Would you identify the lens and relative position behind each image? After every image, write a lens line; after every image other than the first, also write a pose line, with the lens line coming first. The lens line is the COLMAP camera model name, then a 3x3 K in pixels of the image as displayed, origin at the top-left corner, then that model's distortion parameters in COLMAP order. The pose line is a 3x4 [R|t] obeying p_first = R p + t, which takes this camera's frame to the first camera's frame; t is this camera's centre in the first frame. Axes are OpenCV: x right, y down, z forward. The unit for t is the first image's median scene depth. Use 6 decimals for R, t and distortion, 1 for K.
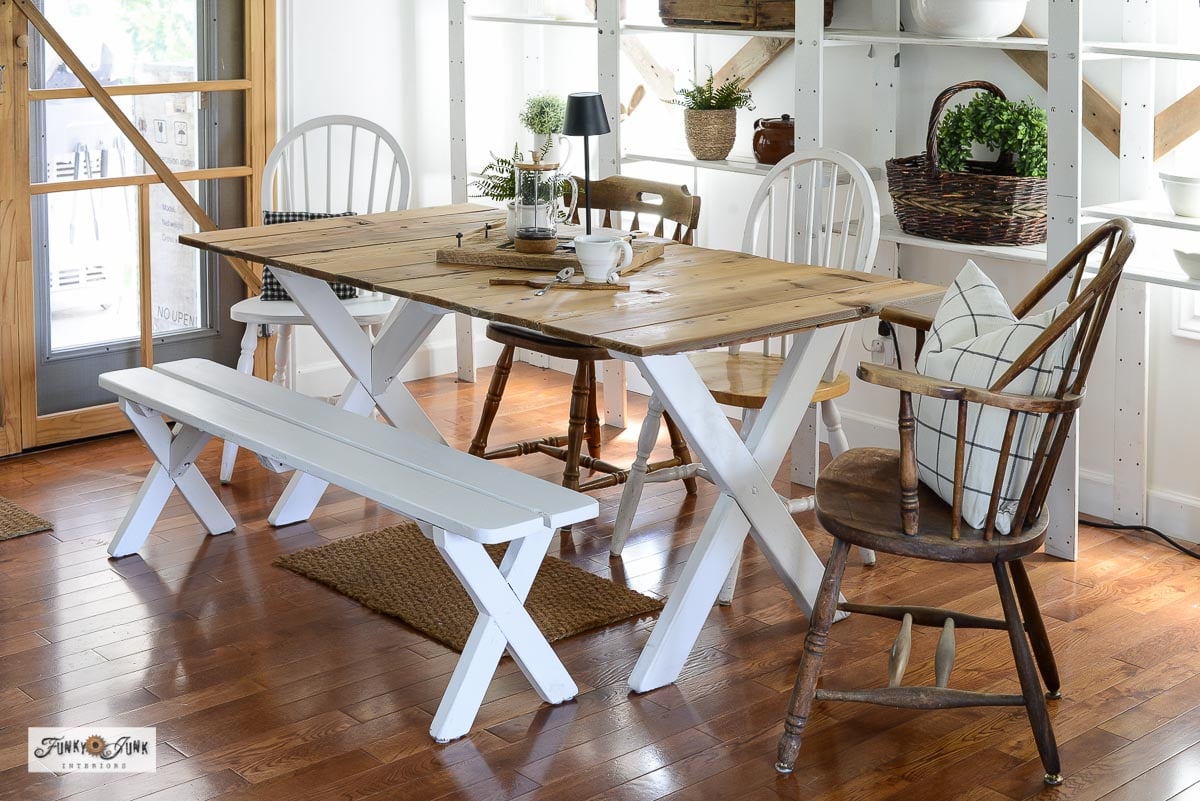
lens RADIAL K [[1761.1, 0, 660.3], [0, 1761.1, 229.6], [0, 0, 1]] dist [-0.084669, 0.000000]
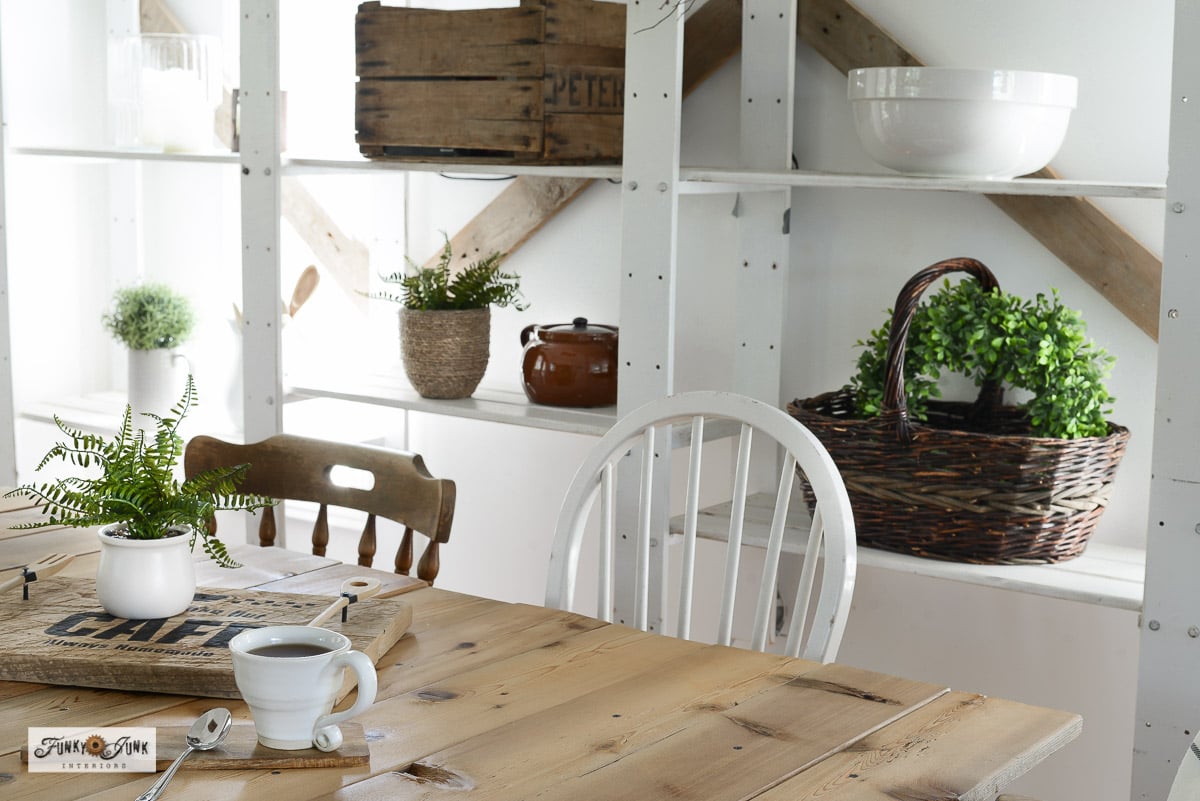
lens RADIAL K [[1809.0, 0, 630.3], [0, 1809.0, 458.6], [0, 0, 1]] dist [-0.109539, 0.000000]
pose [[0.980255, -0.019224, 0.196803, -0.030991], [0.013951, 0.999507, 0.028144, -0.038579], [-0.197247, -0.024843, 0.980039, 0.455253]]
